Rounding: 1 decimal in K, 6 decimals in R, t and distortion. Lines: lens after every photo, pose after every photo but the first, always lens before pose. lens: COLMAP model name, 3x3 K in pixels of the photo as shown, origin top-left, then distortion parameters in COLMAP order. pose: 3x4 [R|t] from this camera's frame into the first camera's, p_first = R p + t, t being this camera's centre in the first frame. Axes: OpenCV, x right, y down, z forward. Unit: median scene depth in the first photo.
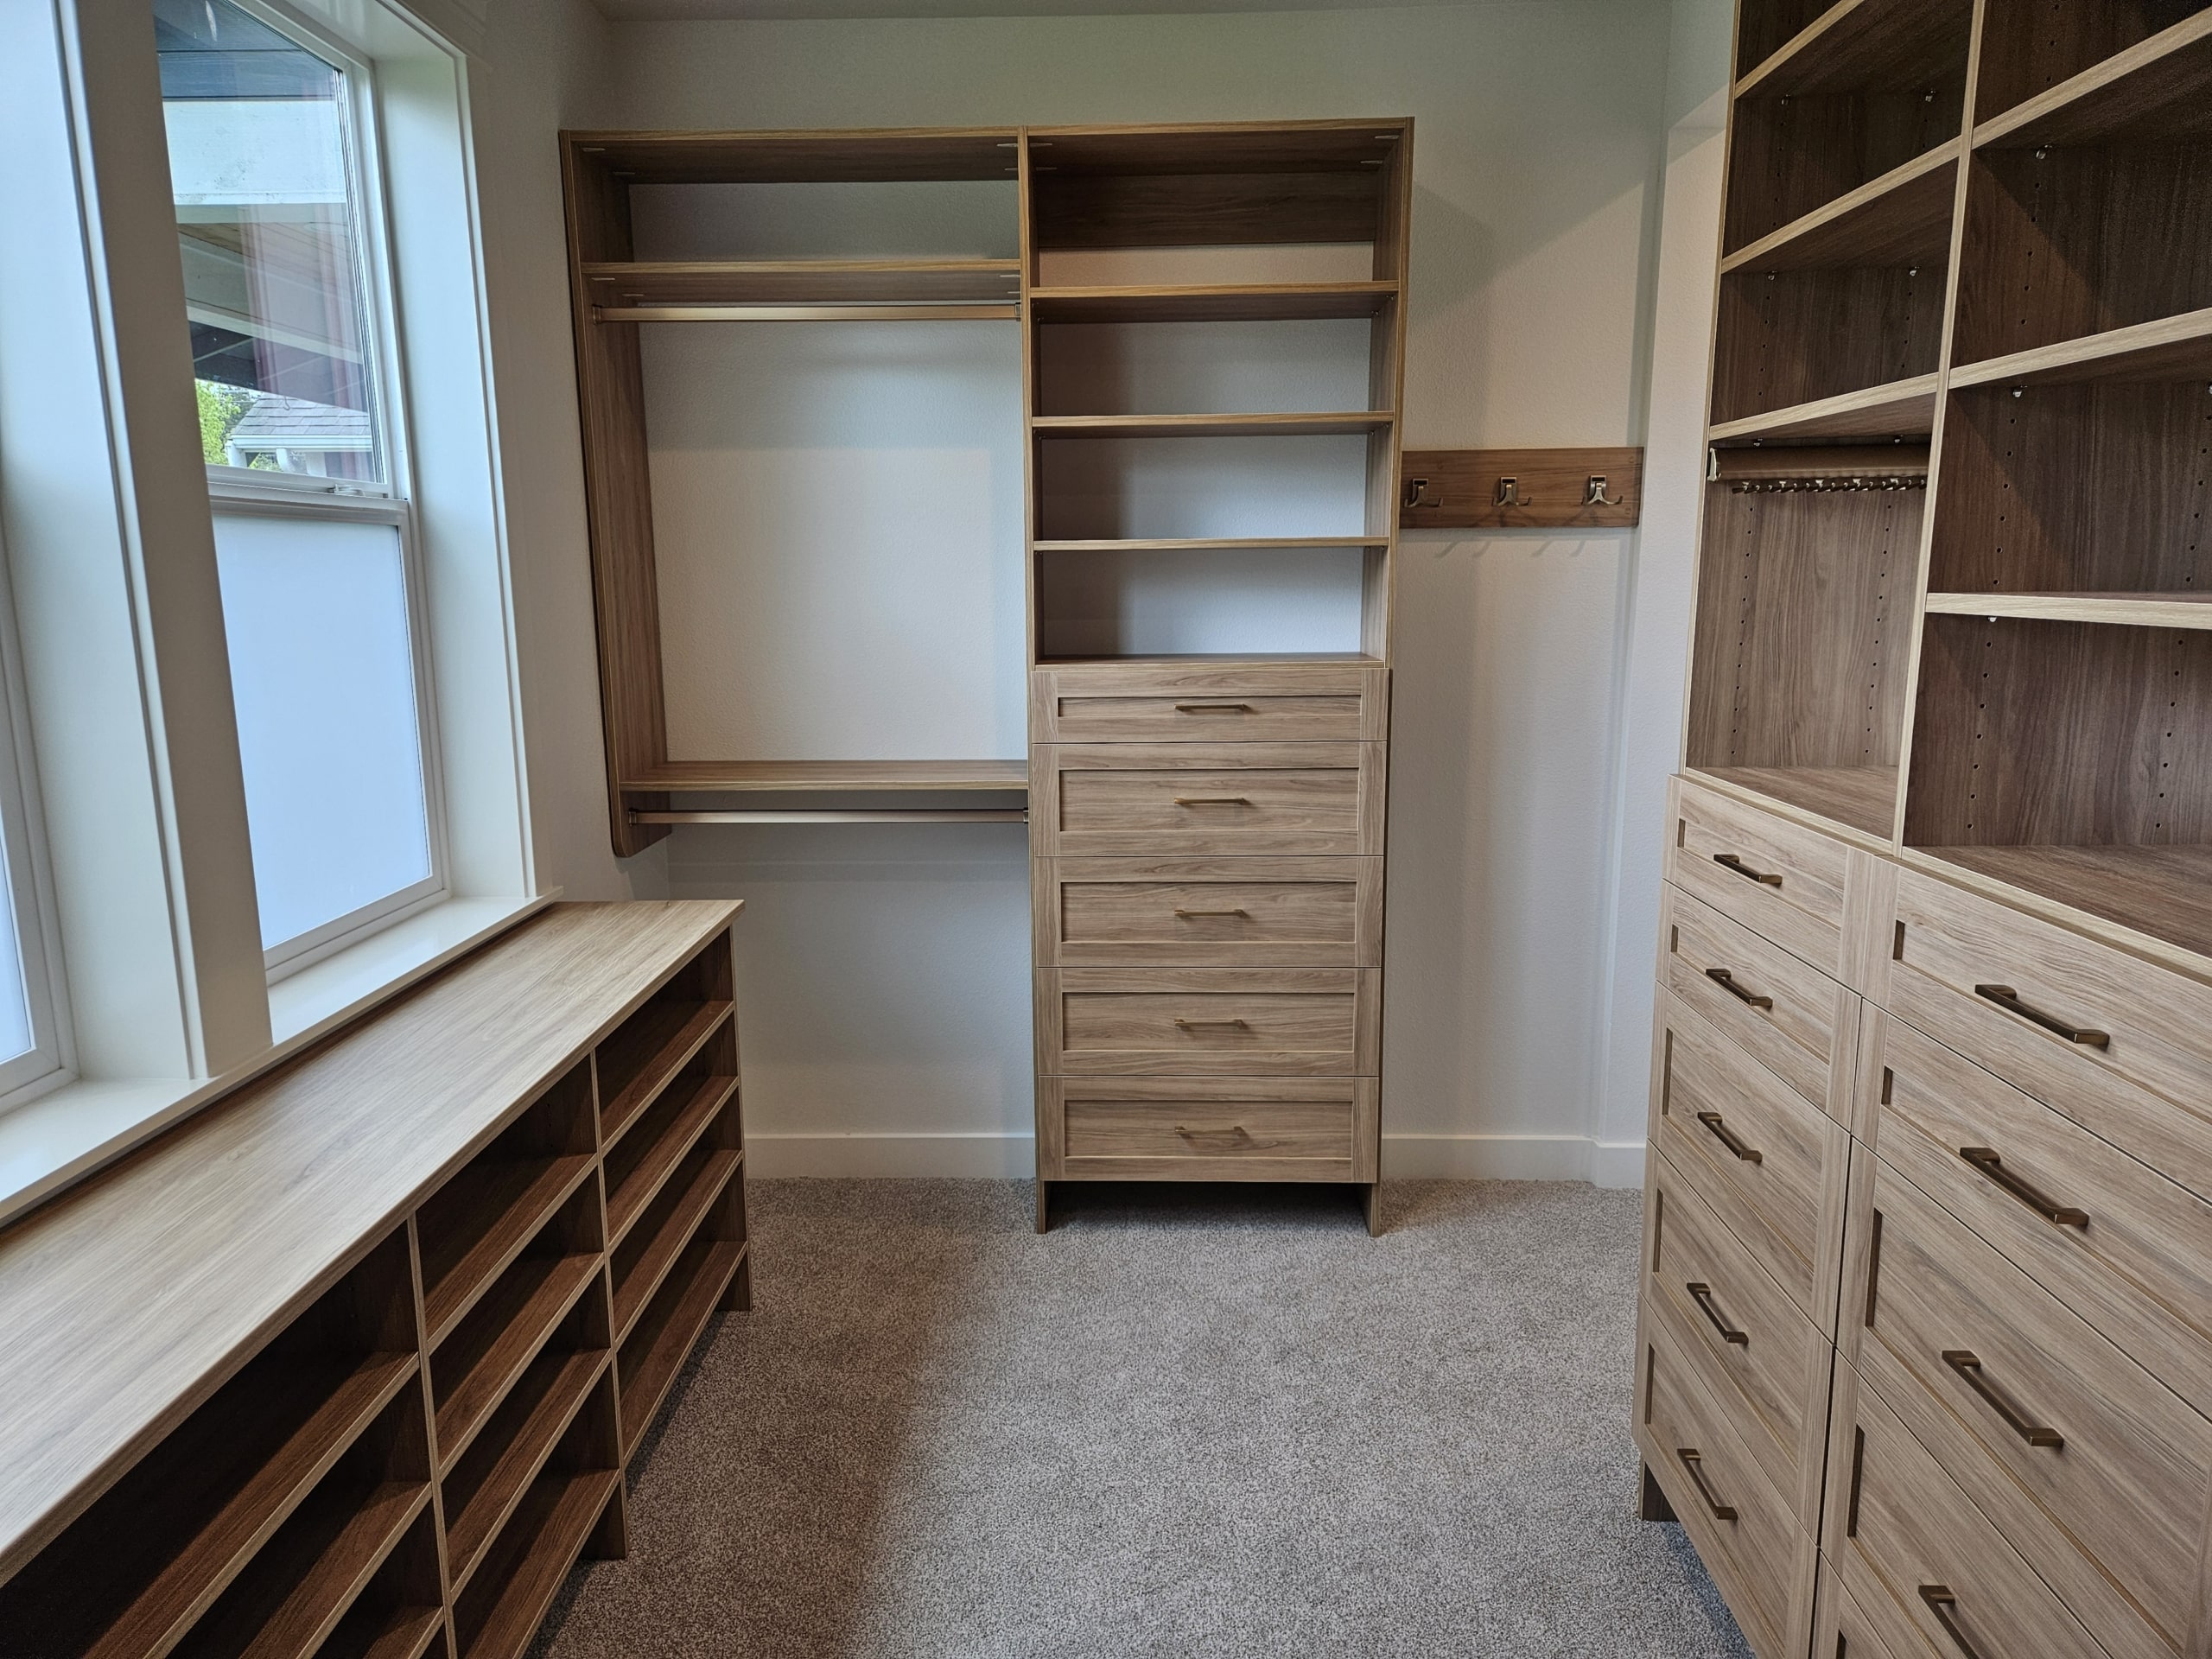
lens RADIAL K [[1474.2, 0, 1119.9], [0, 1474.2, 841.7], [0, 0, 1]] dist [0.080384, -0.066874]
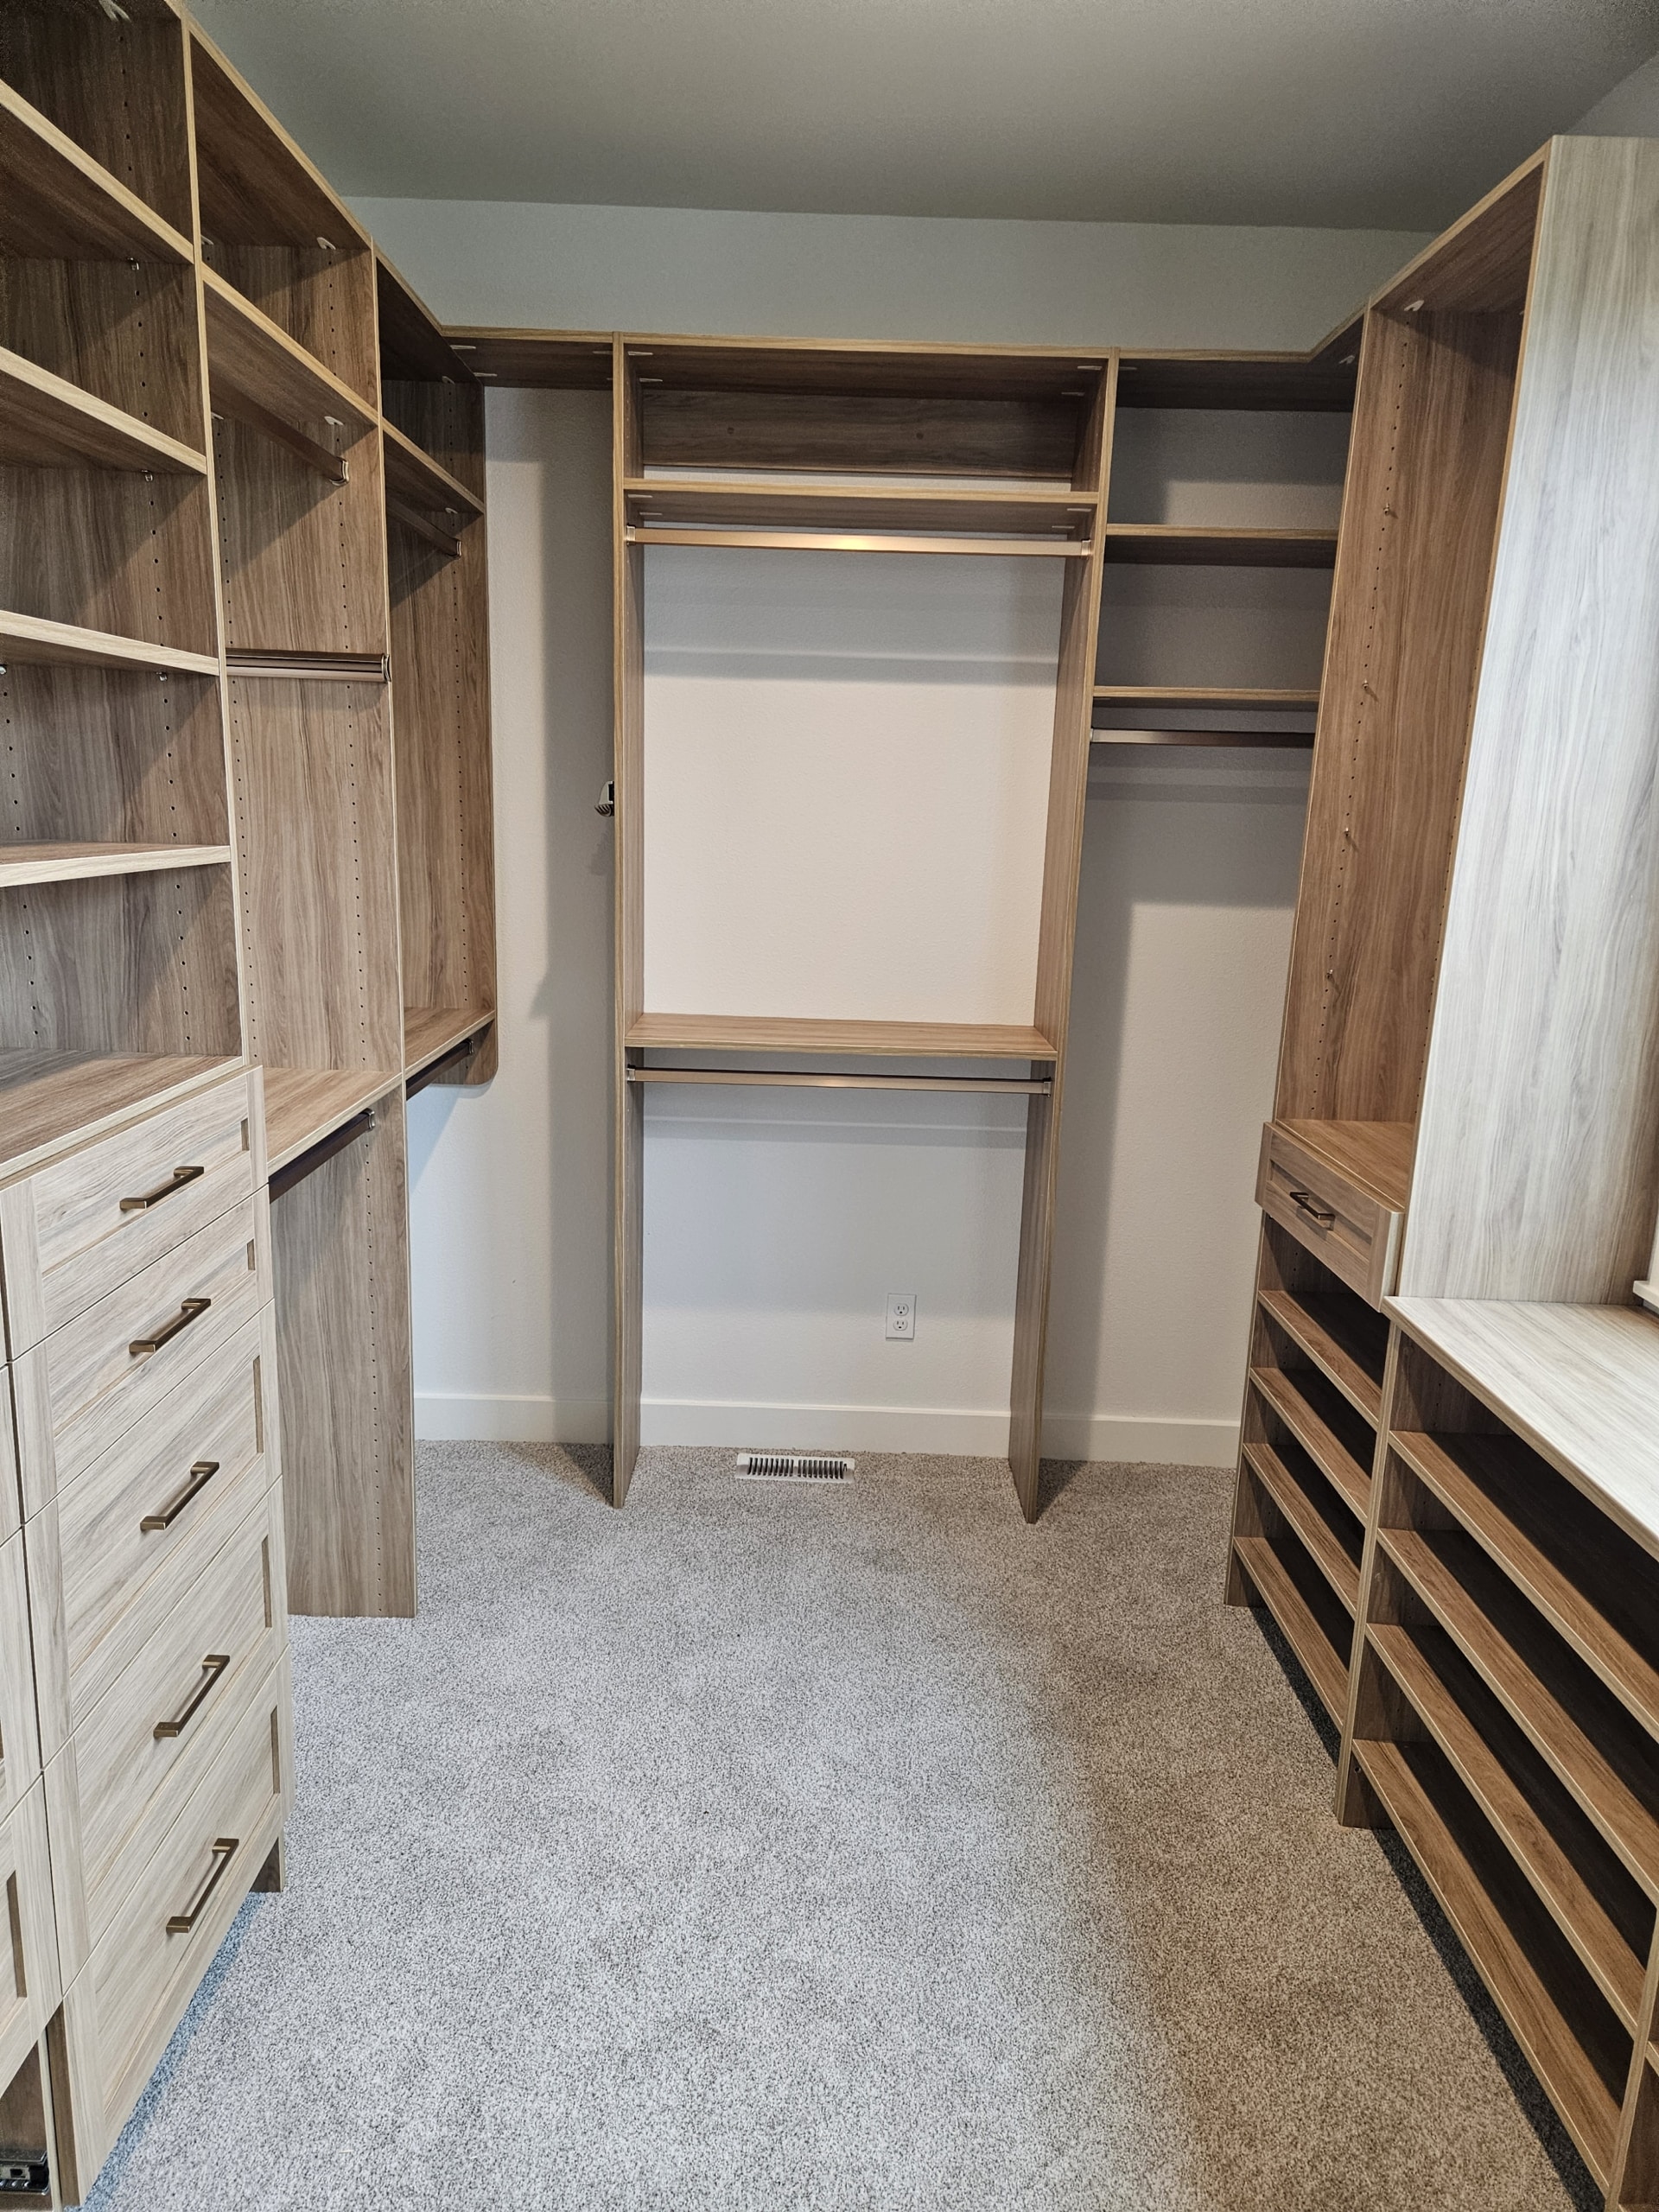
lens RADIAL K [[1474.2, 0, 805.5], [0, 1474.2, 1115.8], [0, 0, 1]] dist [0.080384, -0.066874]
pose [[-0.999719, -0.022329, -0.007968, 0.049624], [-0.023666, 0.919915, 0.391404, -0.319720], [-0.001410, 0.391482, -0.920185, 1.587858]]
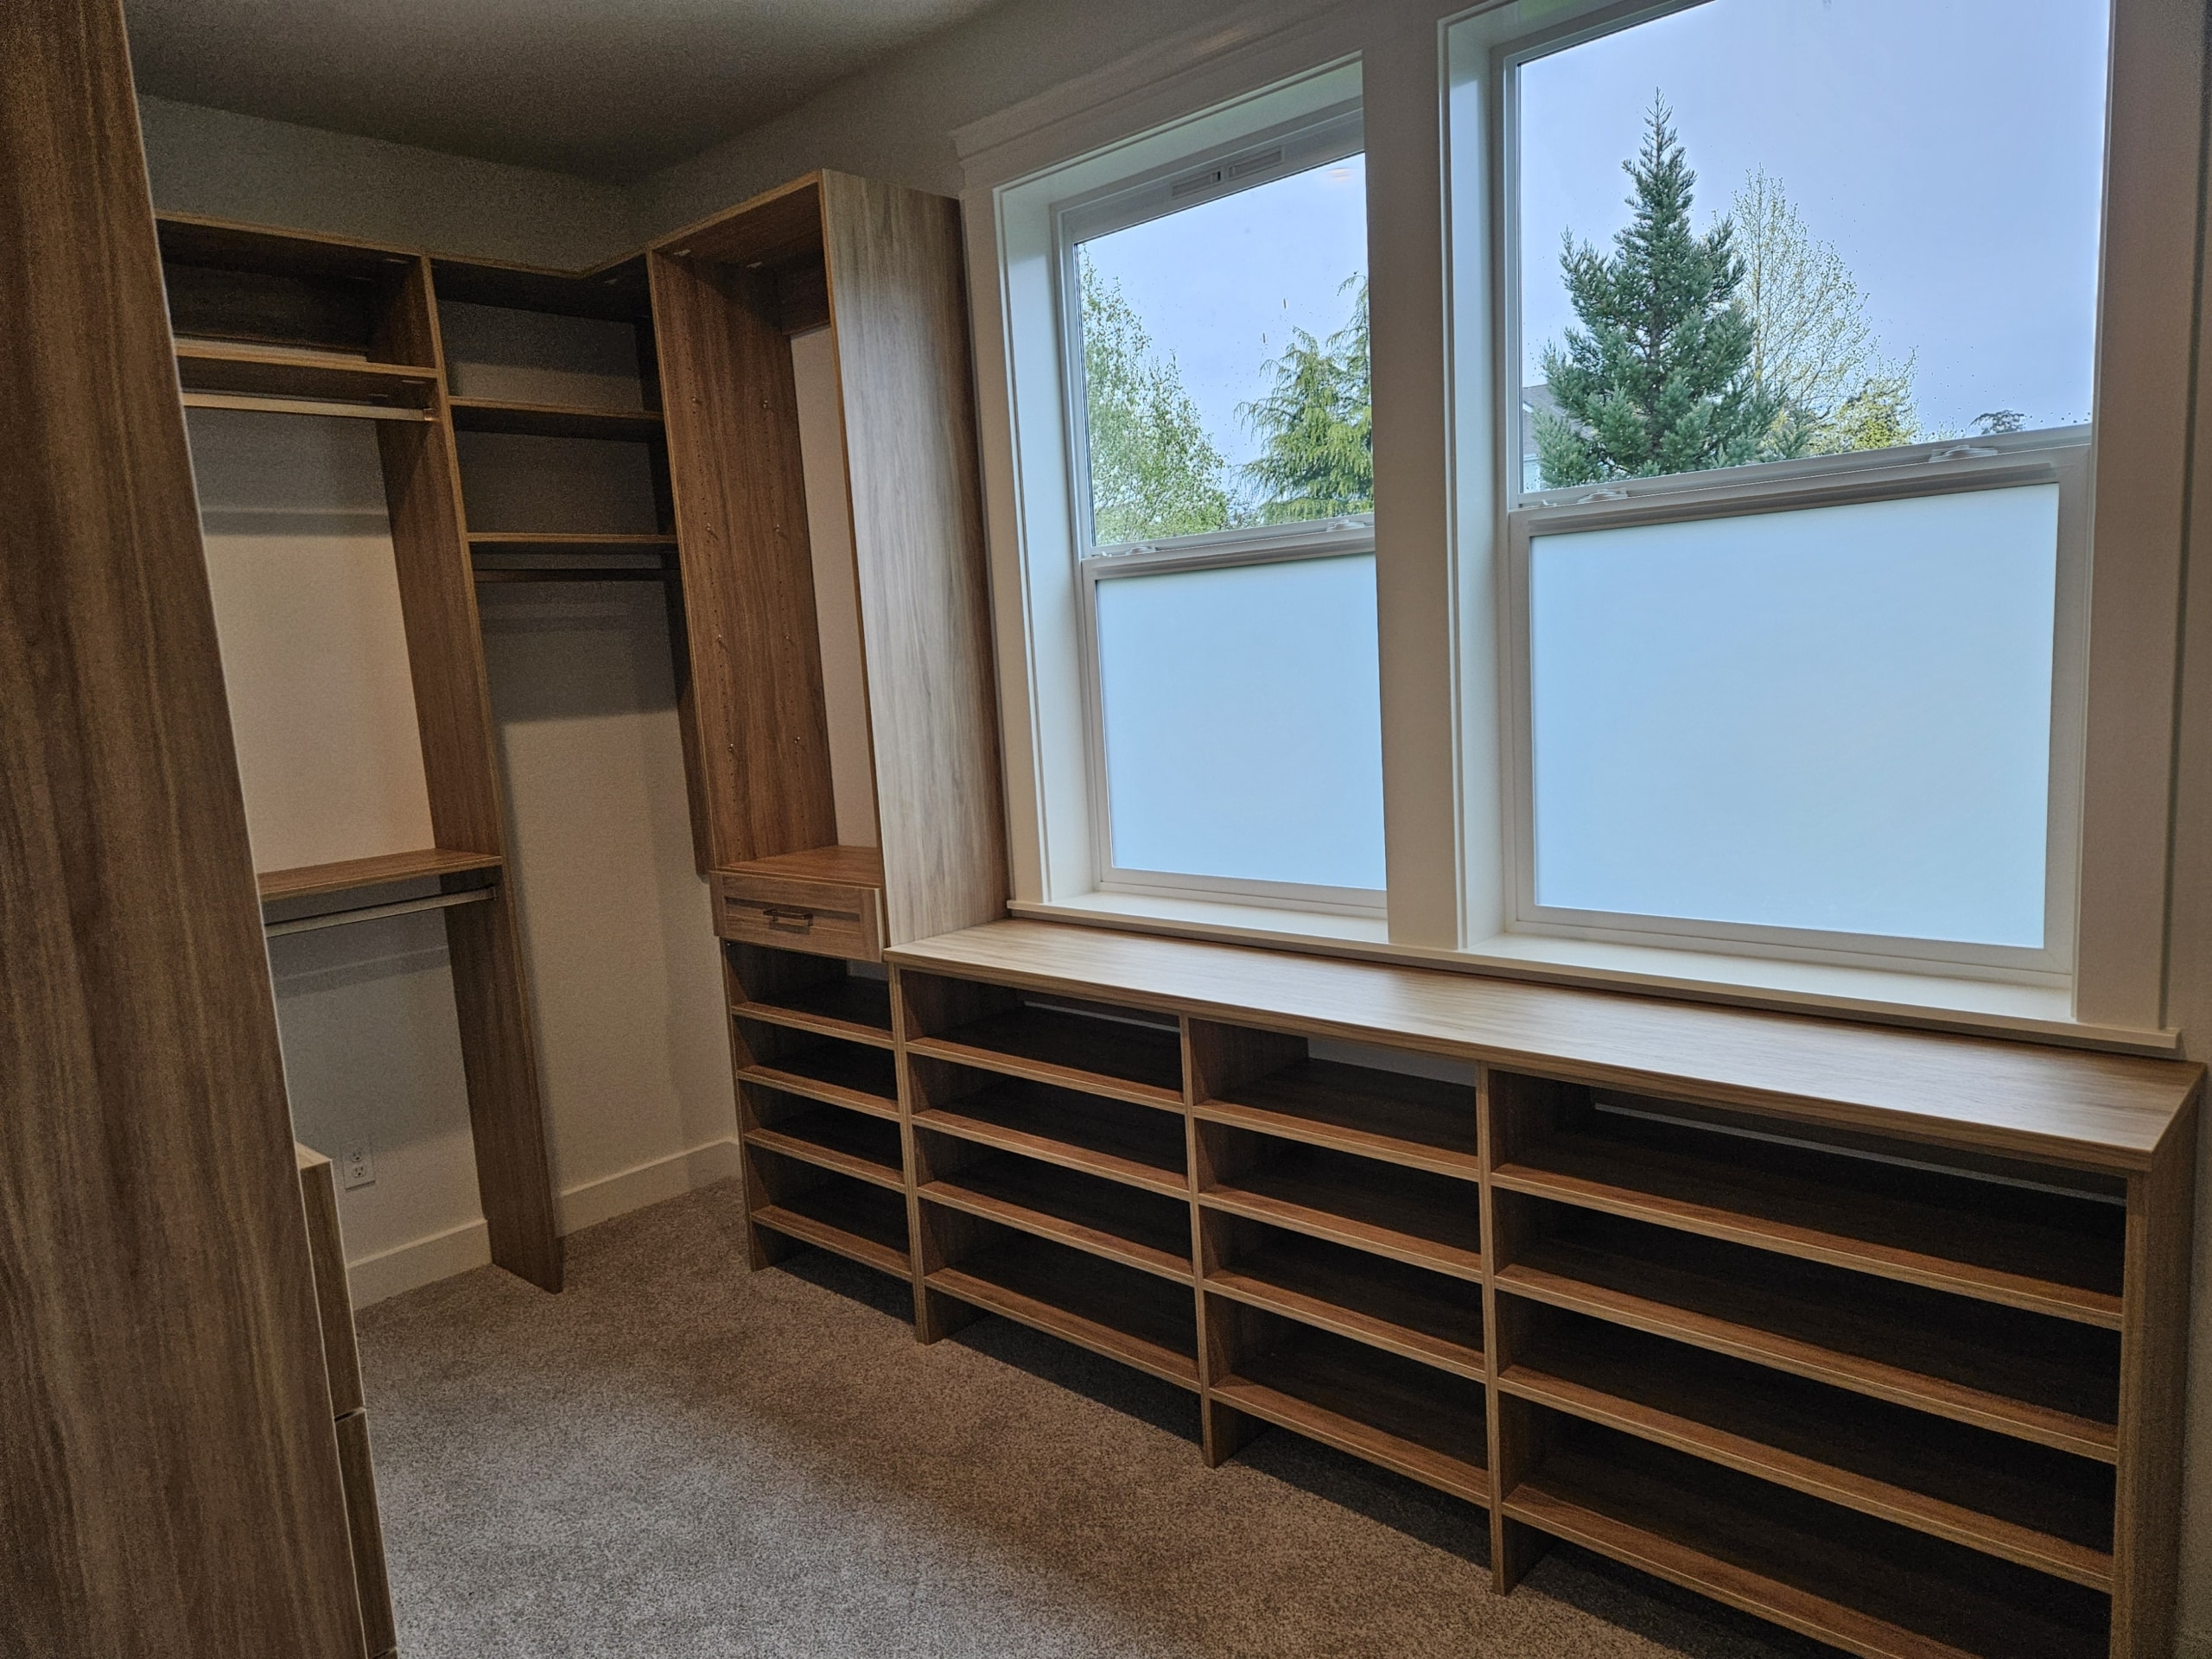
lens RADIAL K [[1484.8, 0, 1082.0], [0, 1484.8, 850.5], [0, 0, 1]] dist [0.091343, -0.070304]
pose [[-0.677382, 0.158665, -0.718317, 0.451278], [-0.066558, 0.959239, 0.274646, -0.313668], [0.732614, 0.233850, -0.639211, 1.706372]]
